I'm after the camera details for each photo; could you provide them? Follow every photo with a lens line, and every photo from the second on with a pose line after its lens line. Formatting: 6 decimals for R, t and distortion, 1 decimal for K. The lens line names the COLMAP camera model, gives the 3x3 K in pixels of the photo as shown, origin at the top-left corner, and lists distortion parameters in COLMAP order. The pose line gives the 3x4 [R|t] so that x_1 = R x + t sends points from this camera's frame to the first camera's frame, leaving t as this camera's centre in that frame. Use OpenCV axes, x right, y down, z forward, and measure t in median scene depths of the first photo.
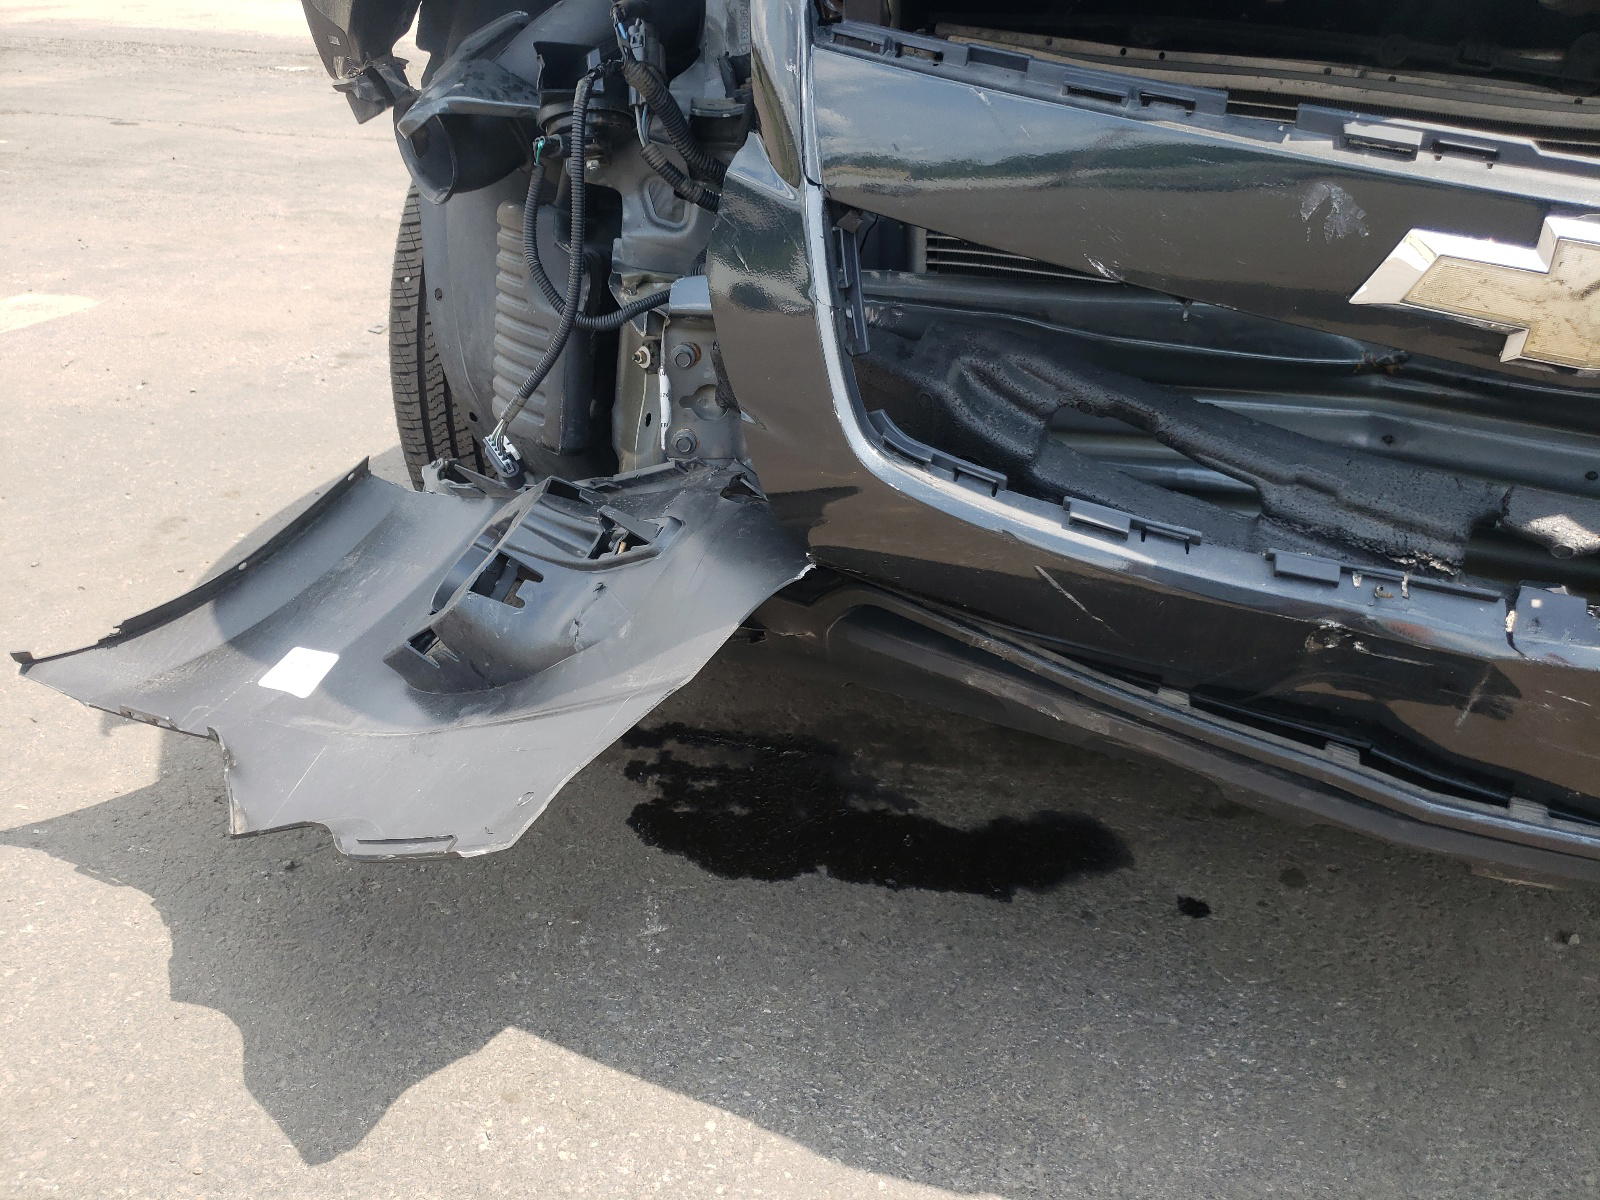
lens RADIAL K [[1318.9, 0, 800.0], [0, 1318.9, 600.0], [0, 0, 1]] dist [0.002134, 0.022482]
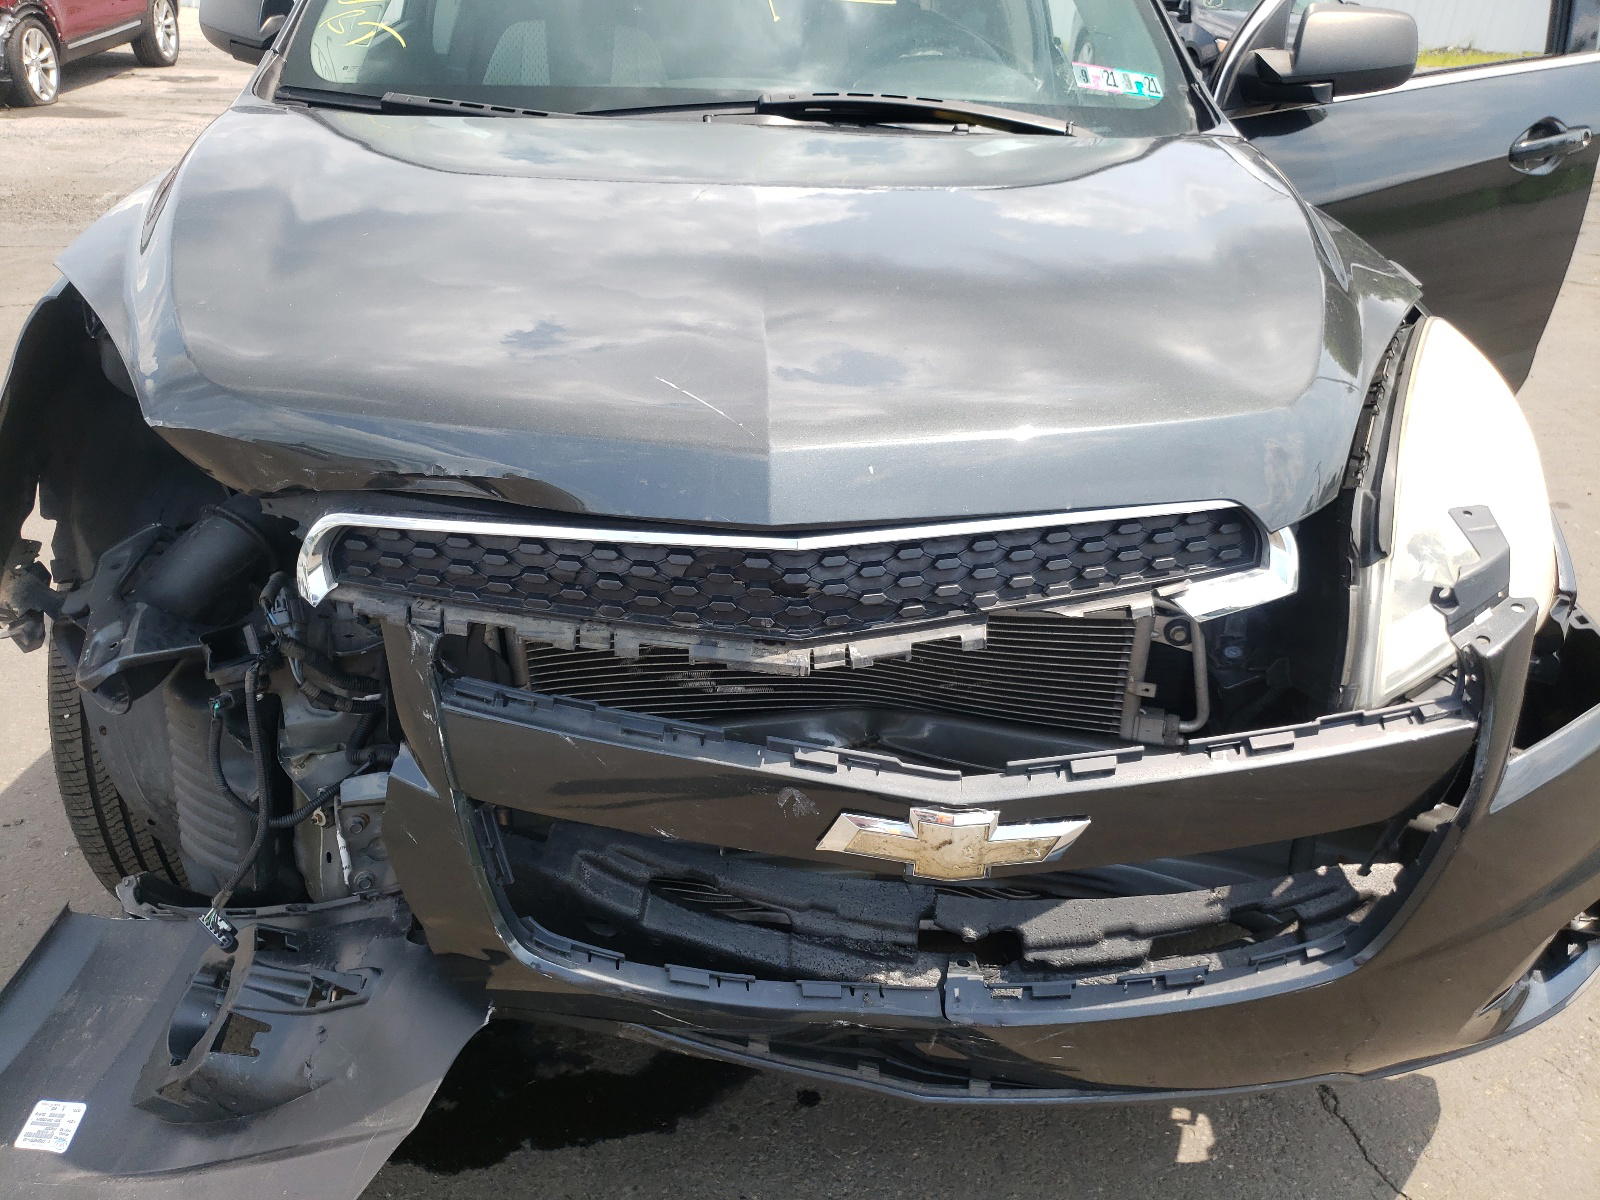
lens RADIAL K [[1318.9, 0, 800.0], [0, 1318.9, 600.0], [0, 0, 1]] dist [0.002134, 0.022482]
pose [[0.948036, -0.161935, 0.273868, 0.004020], [0.158431, 0.986749, 0.035021, -0.344040], [-0.275910, 0.010188, 0.961129, -0.320191]]
